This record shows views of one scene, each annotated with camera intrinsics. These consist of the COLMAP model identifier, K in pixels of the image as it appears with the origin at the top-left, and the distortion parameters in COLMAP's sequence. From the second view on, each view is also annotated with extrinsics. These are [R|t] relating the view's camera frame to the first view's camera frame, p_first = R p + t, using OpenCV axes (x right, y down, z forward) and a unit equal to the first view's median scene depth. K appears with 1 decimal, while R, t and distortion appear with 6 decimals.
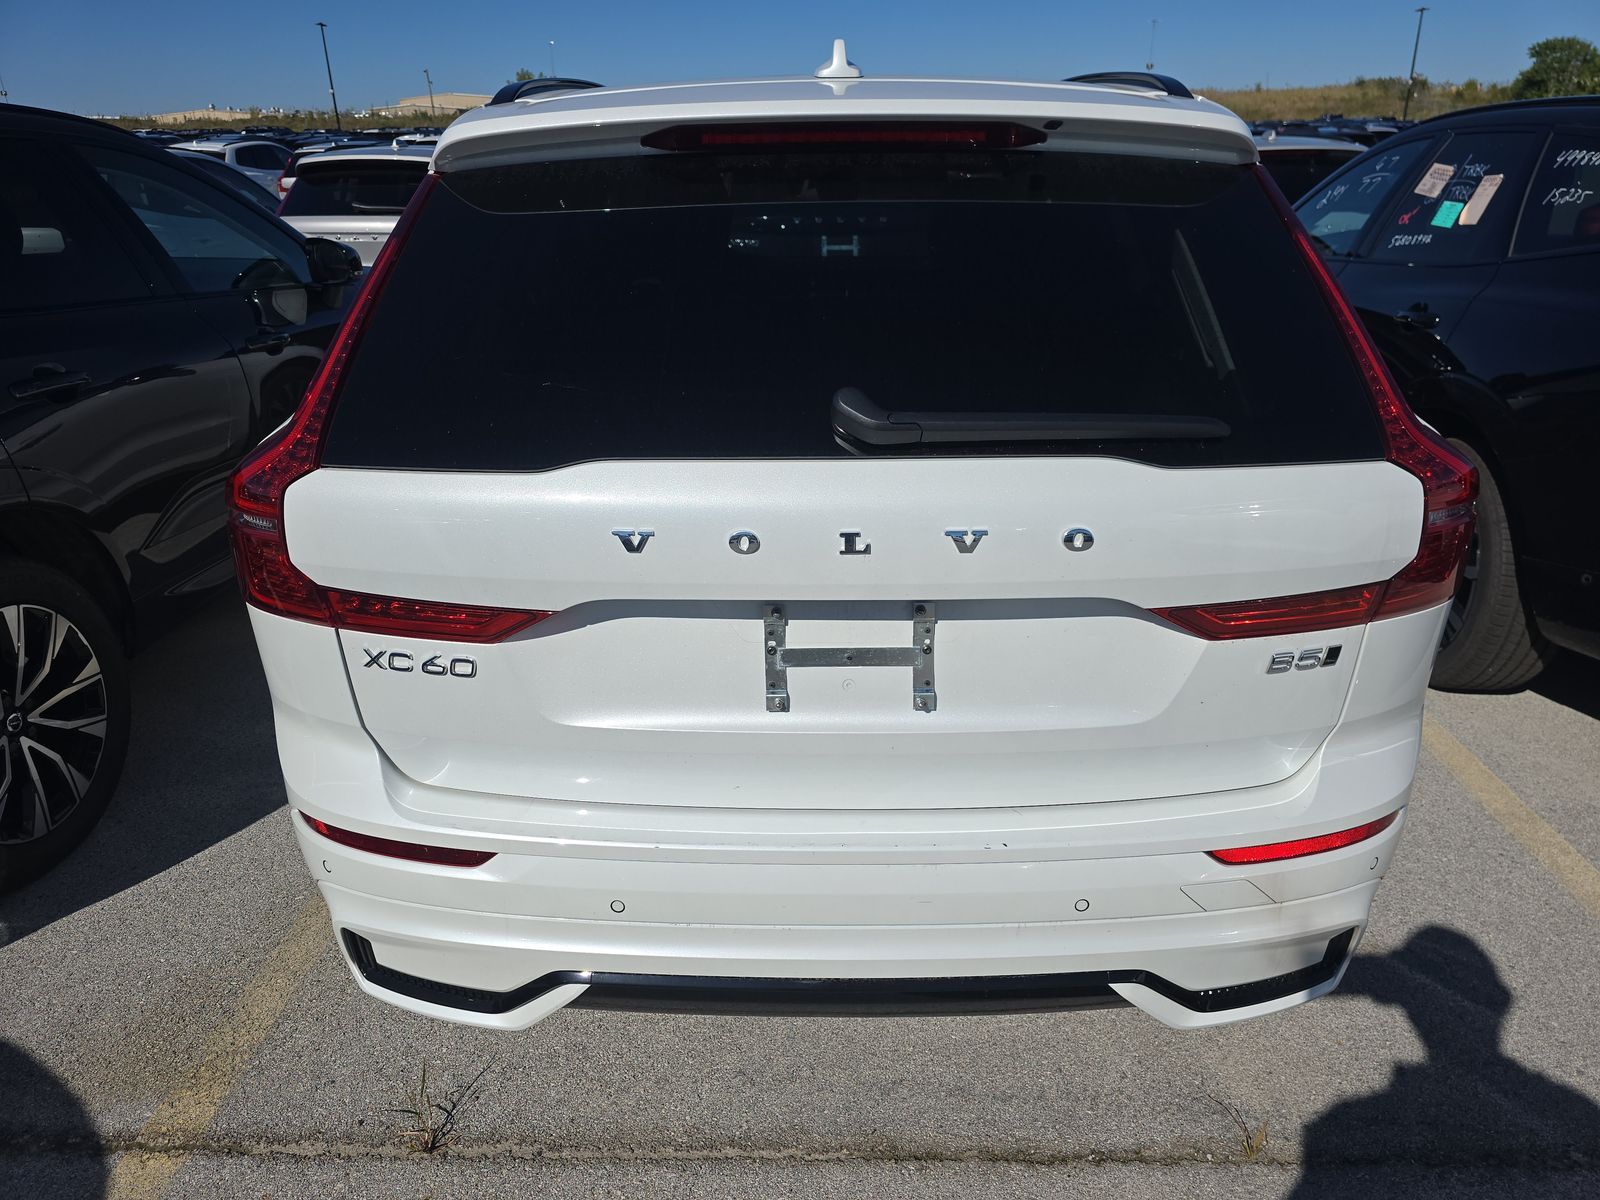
lens RADIAL K [[1100.7, 0, 807.7], [0, 1100.7, 597.2], [0, 0, 1]] dist [0.044213, -0.039026]
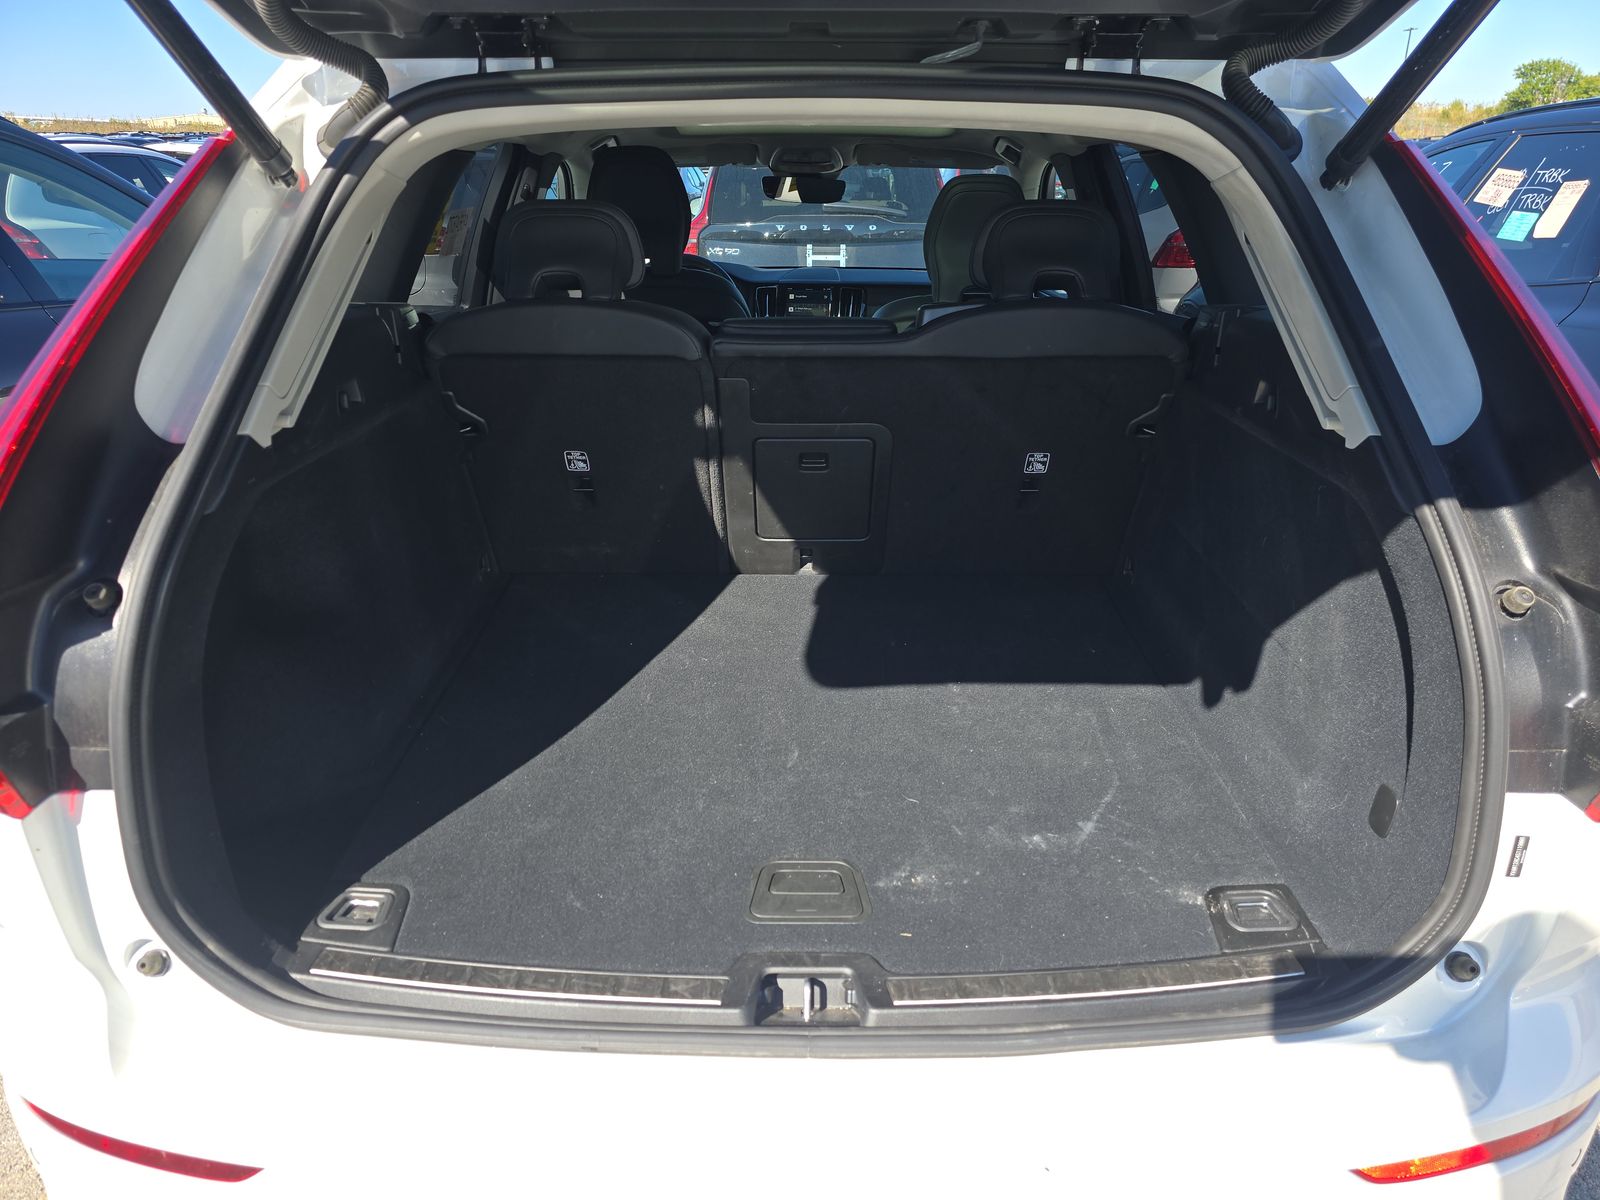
lens RADIAL K [[1100.7, 0, 800.4], [0, 1100.7, 603.7], [0, 0, 1]] dist [0.044213, -0.039026]
pose [[0.999933, 0.009734, 0.006222, 0.022673], [-0.009710, 0.999946, -0.003779, -0.095223], [-0.006258, 0.003719, 0.999974, 0.321546]]
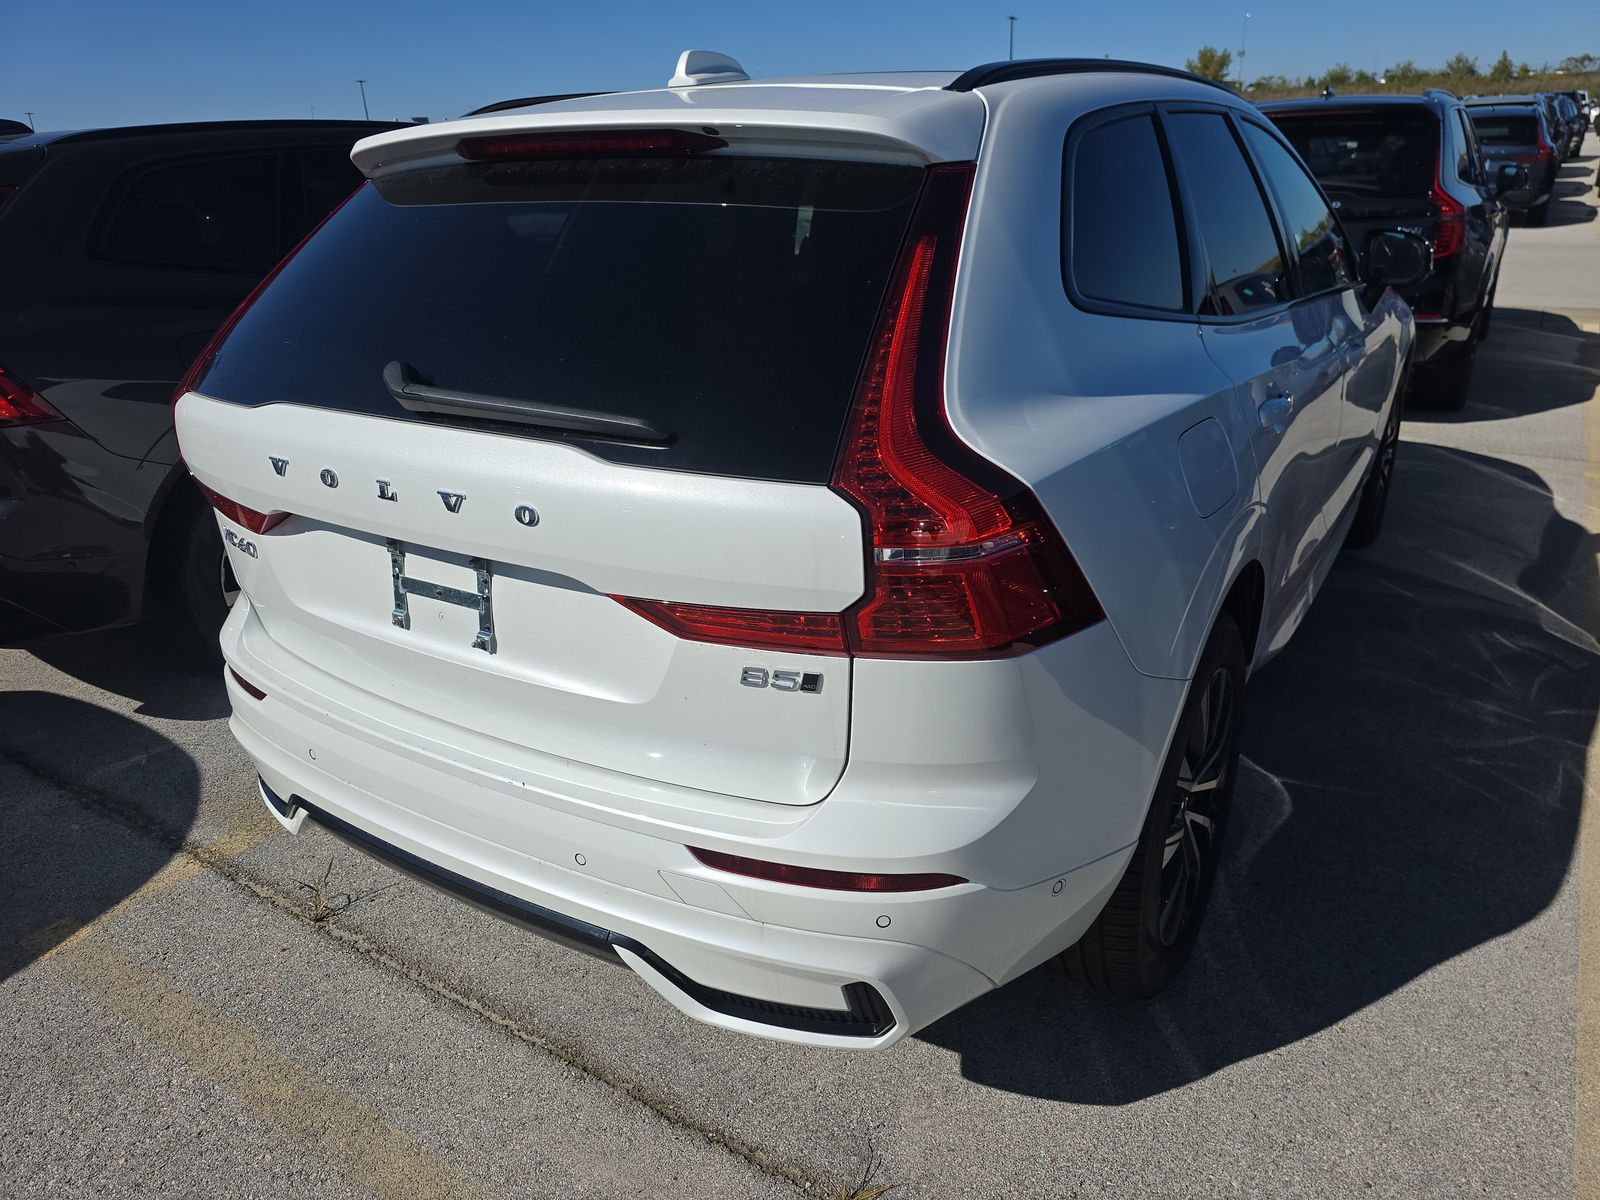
lens RADIAL K [[1100.7, 0, 787.9], [0, 1100.7, 598.4], [0, 0, 1]] dist [0.044213, -0.039026]
pose [[0.844239, 0.179883, -0.504878, 0.858903], [-0.172670, 0.983057, 0.061521, -0.069166], [0.507390, 0.035239, 0.860996, 0.153685]]
